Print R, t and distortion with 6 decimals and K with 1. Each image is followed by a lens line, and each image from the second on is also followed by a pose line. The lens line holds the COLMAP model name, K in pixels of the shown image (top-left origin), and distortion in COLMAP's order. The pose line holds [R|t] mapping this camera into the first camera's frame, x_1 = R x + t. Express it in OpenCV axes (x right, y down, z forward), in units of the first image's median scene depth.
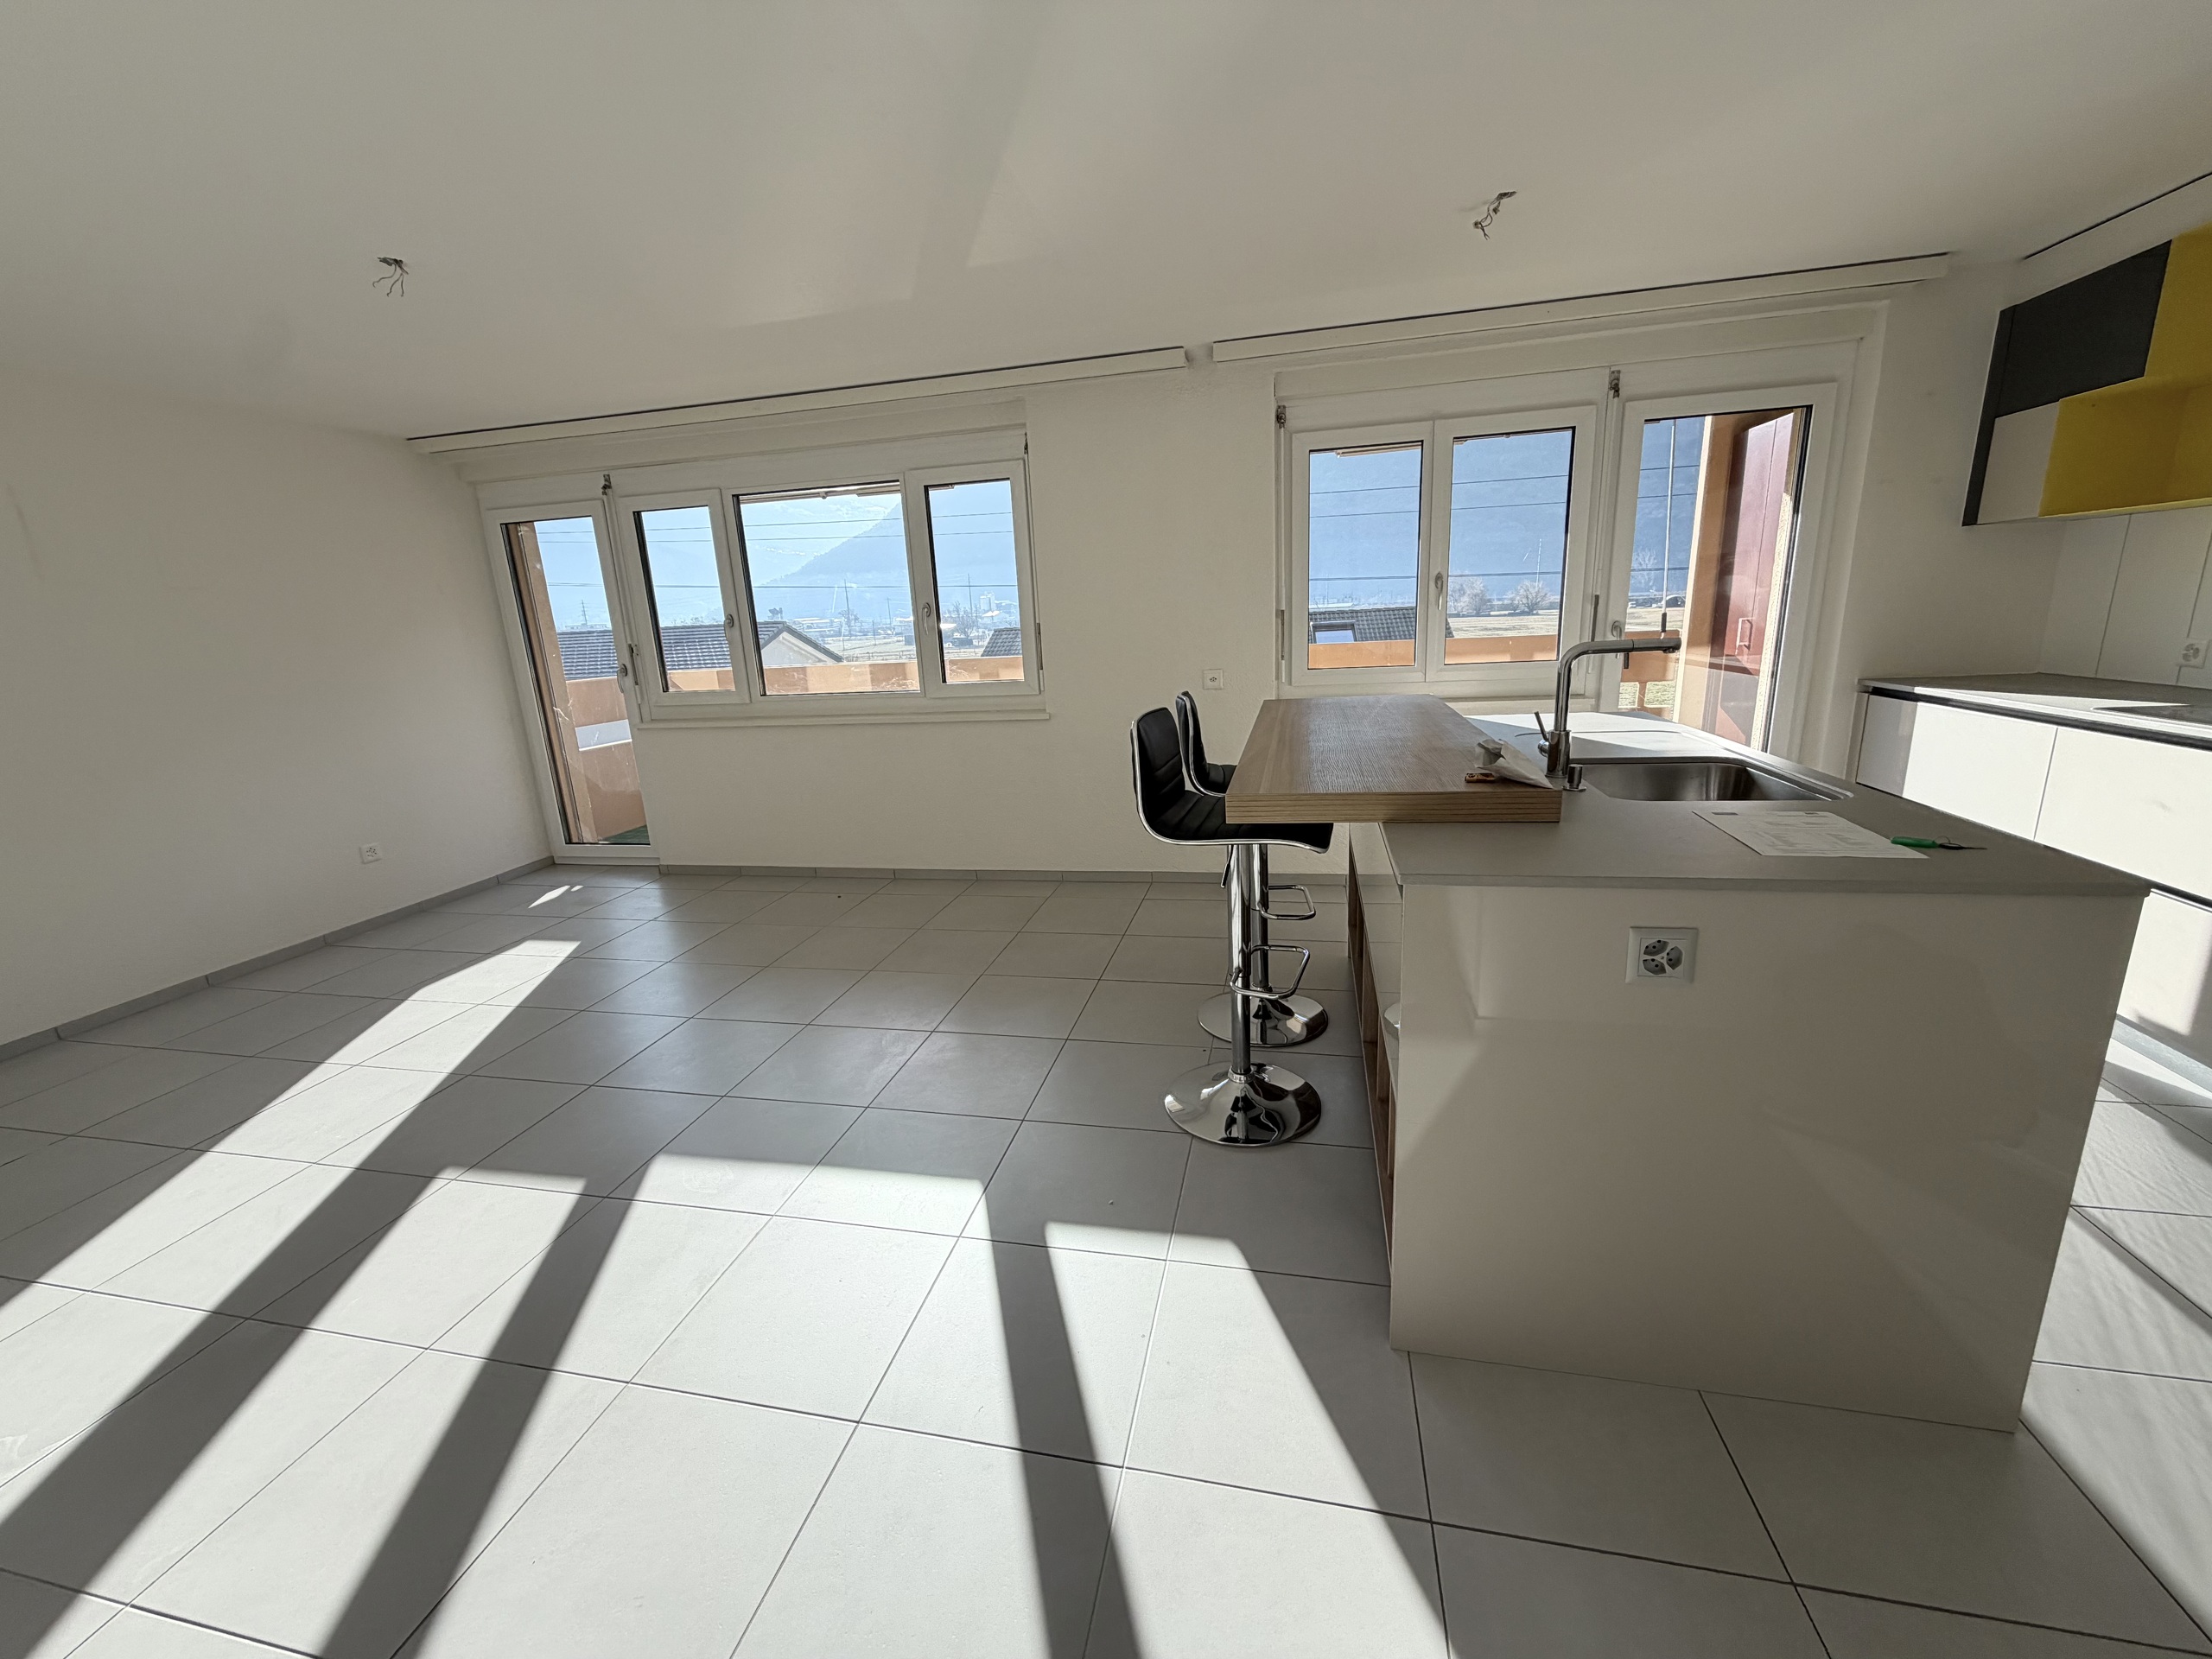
lens RADIAL K [[879.6, 0, 1102.0], [0, 879.6, 827.6], [0, 0, 1]] dist [-0.000979, 0.000327]
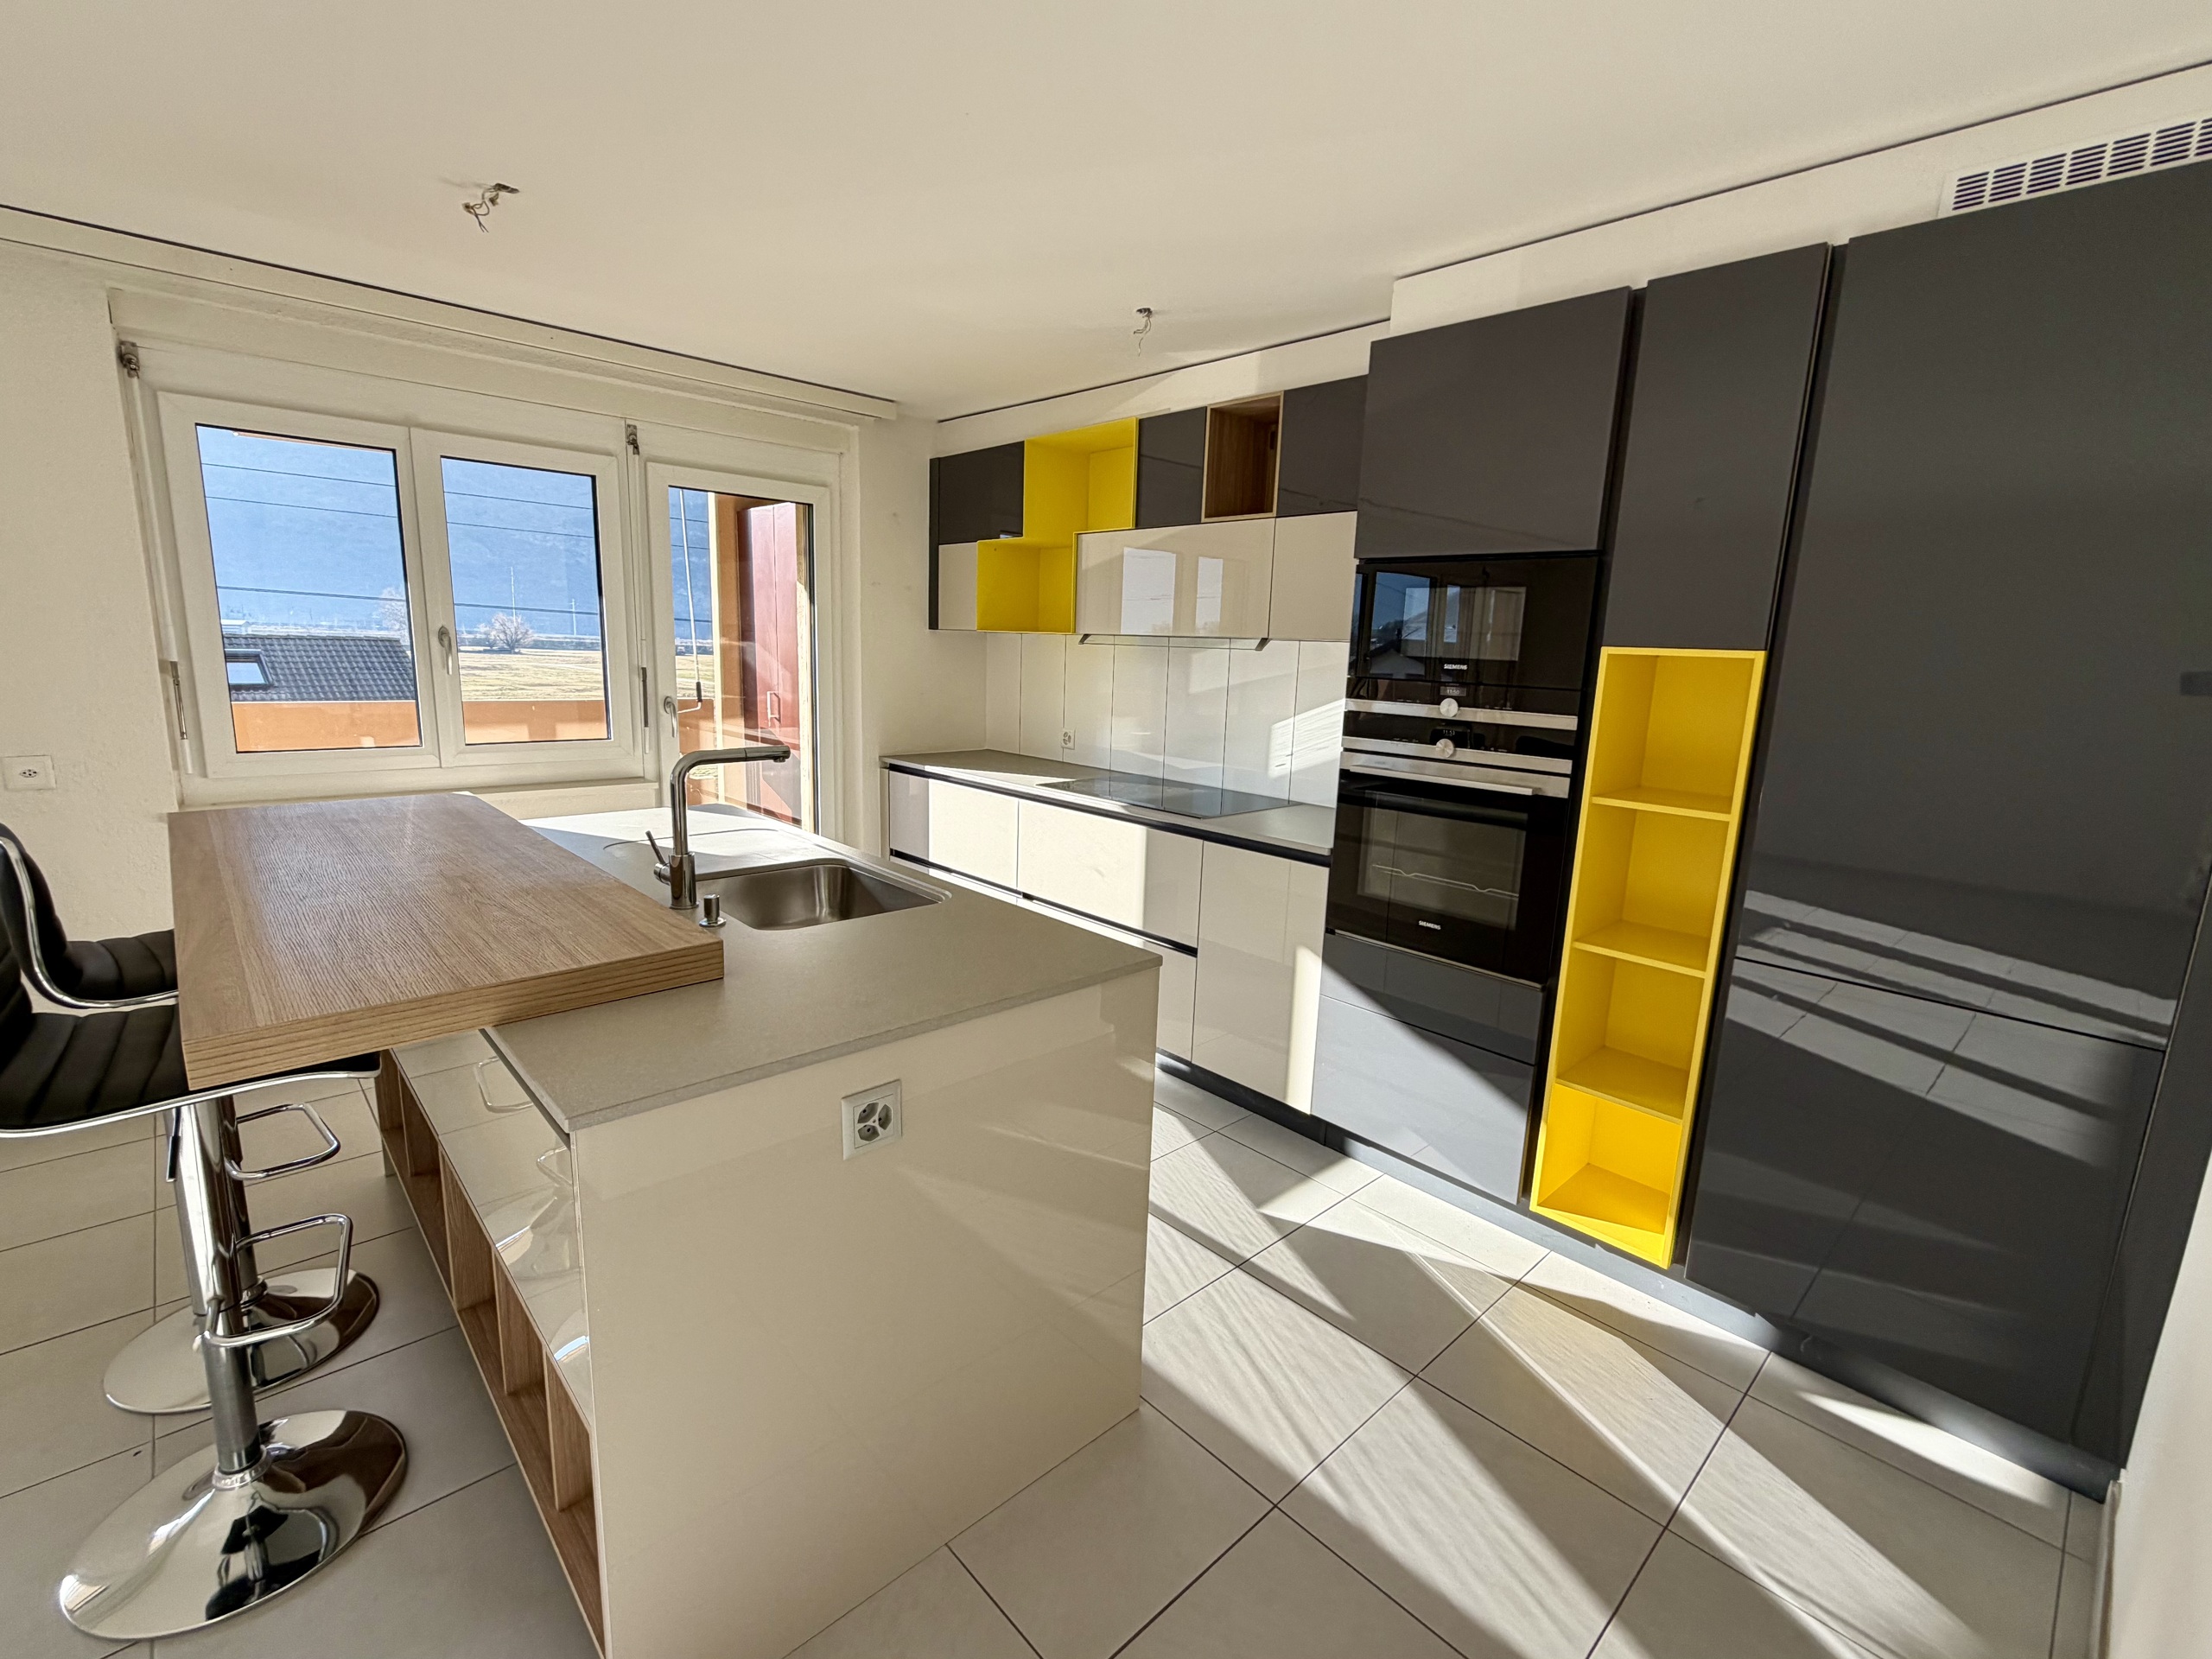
lens RADIAL K [[993.2, 0, 1097.5], [0, 993.2, 829.8], [0, 0, 1]] dist [0.003214, 0.002029]
pose [[0.565929, -0.081731, 0.820393, -0.021861], [0.135634, 0.990746, 0.005138, -0.049388], [-0.813221, 0.108365, 0.571777, 0.072545]]
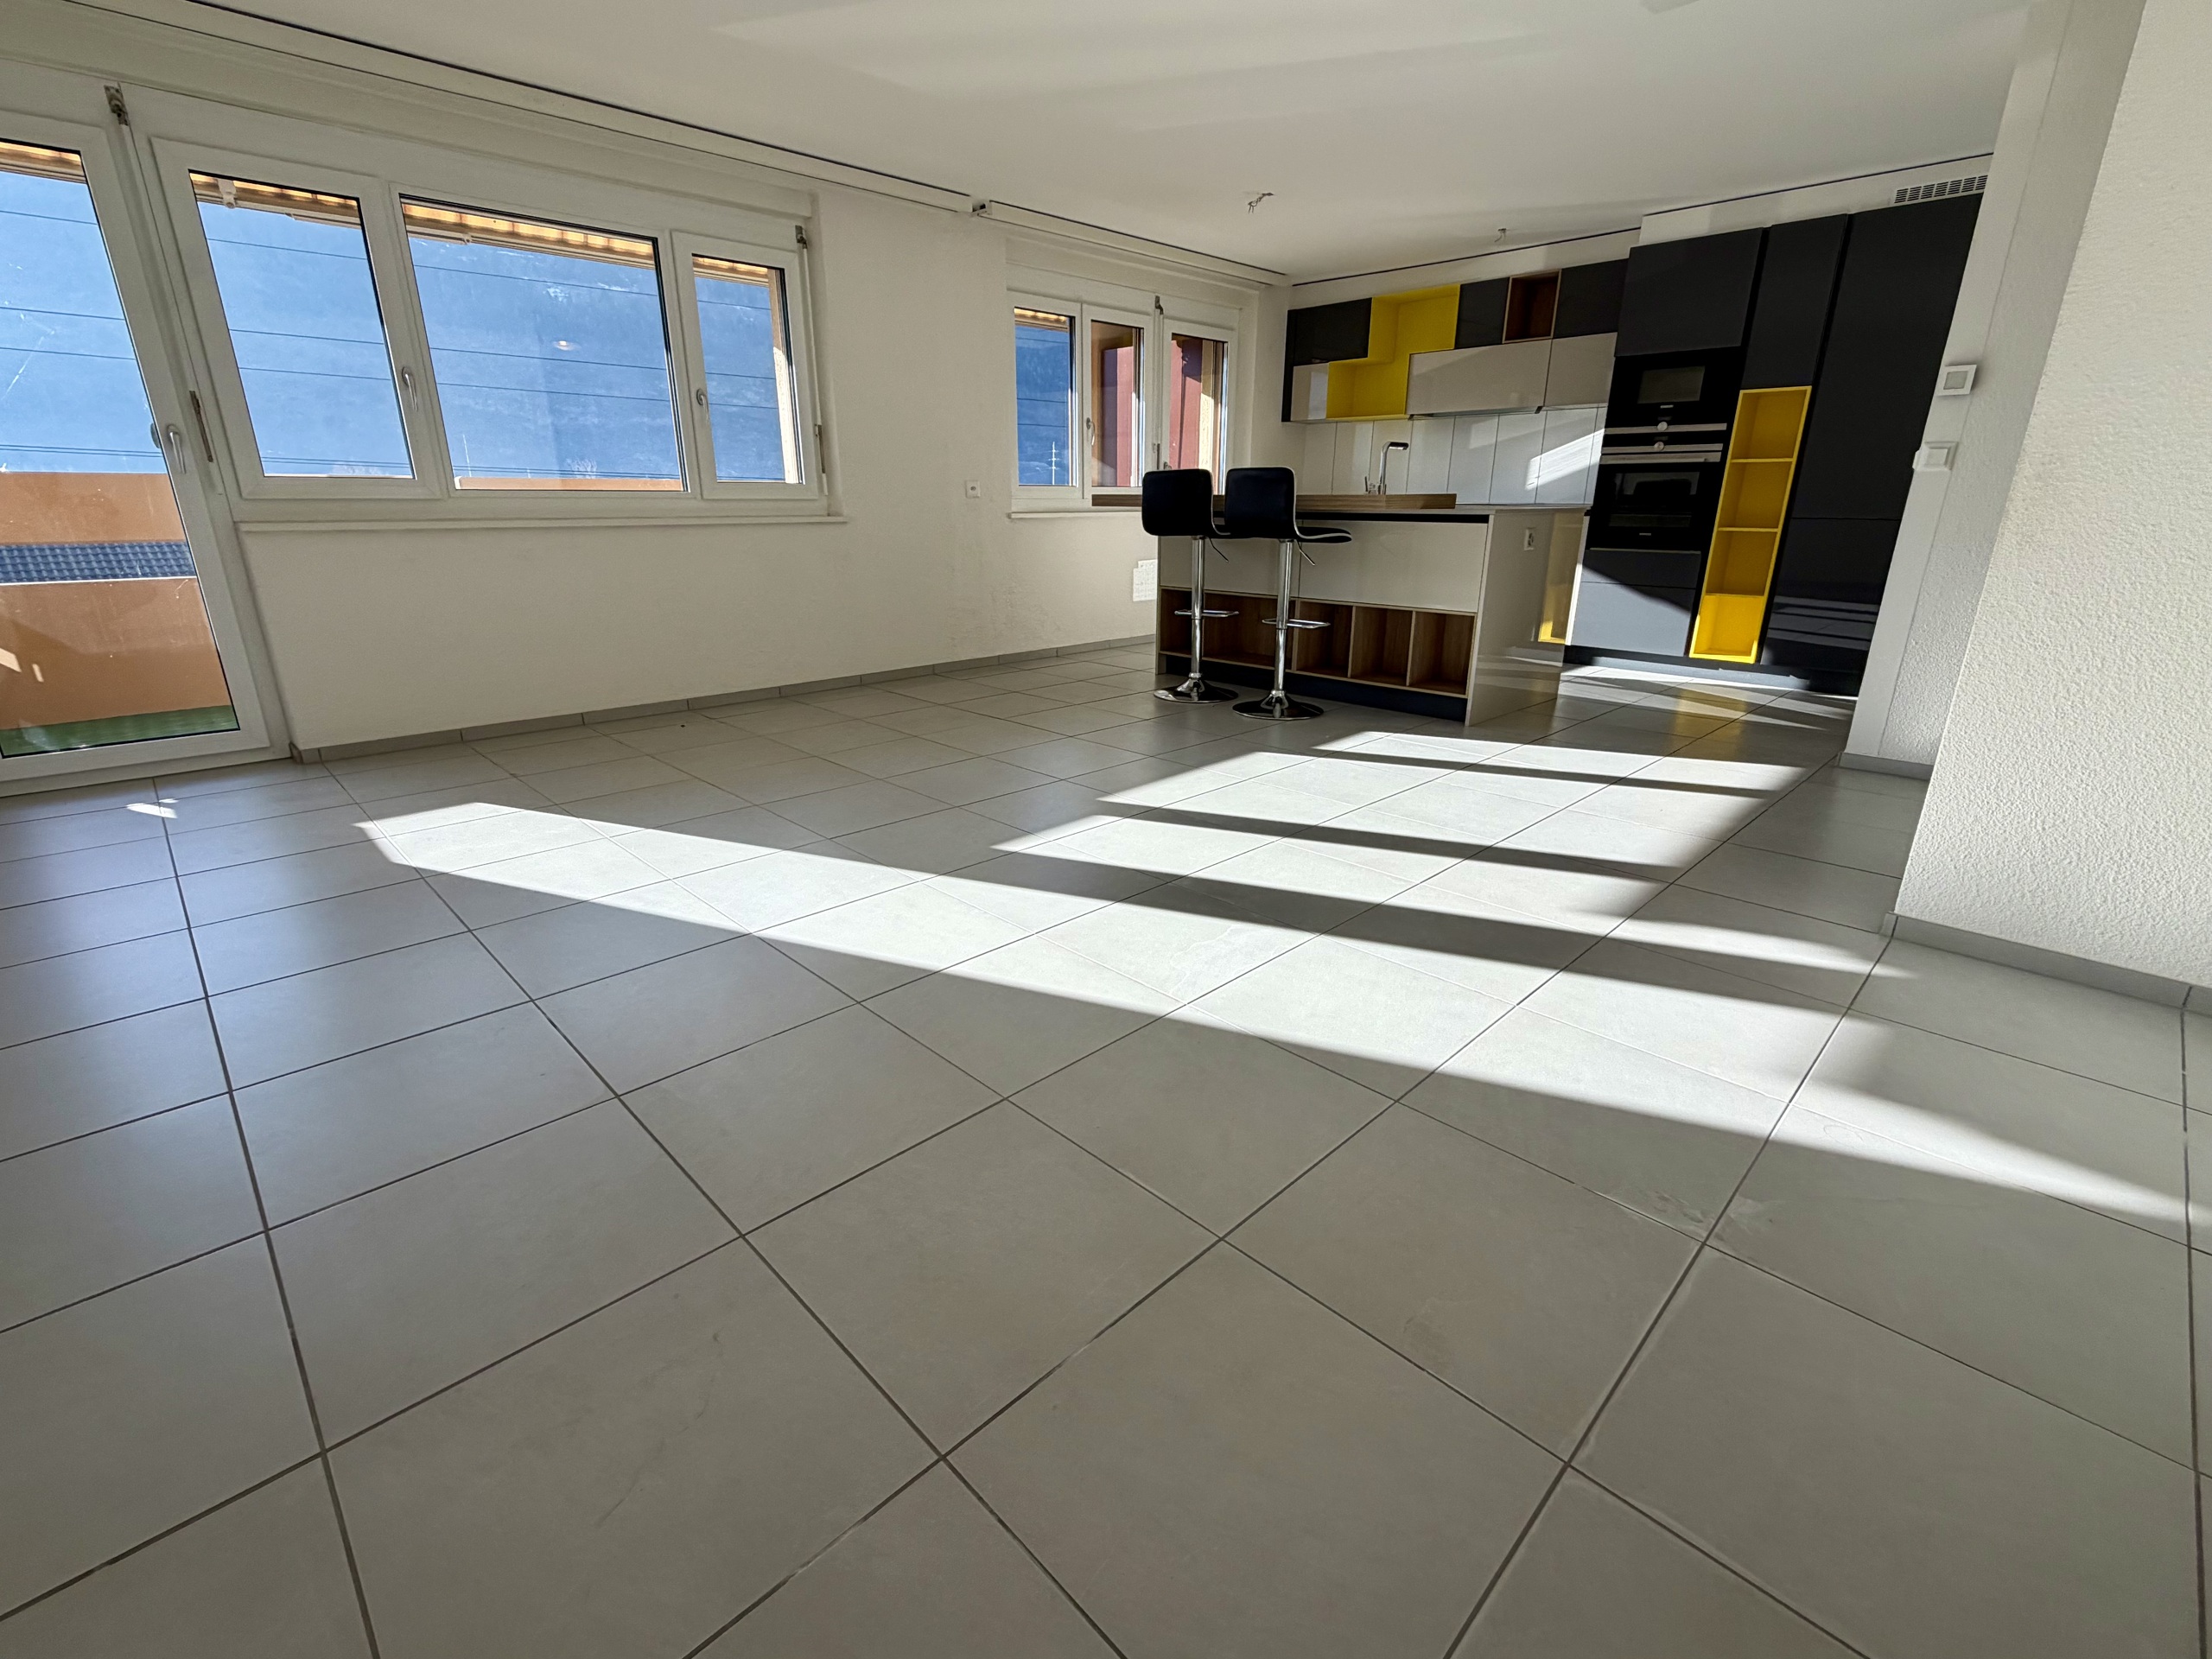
lens RADIAL K [[993.2, 0, 1103.5], [0, 993.2, 823.6], [0, 0, 1]] dist [0.003214, 0.002029]
pose [[0.546703, -0.210745, 0.810372, -1.199116], [0.171569, 0.975468, 0.137933, 0.149668], [-0.819561, 0.063626, 0.569448, 0.137024]]
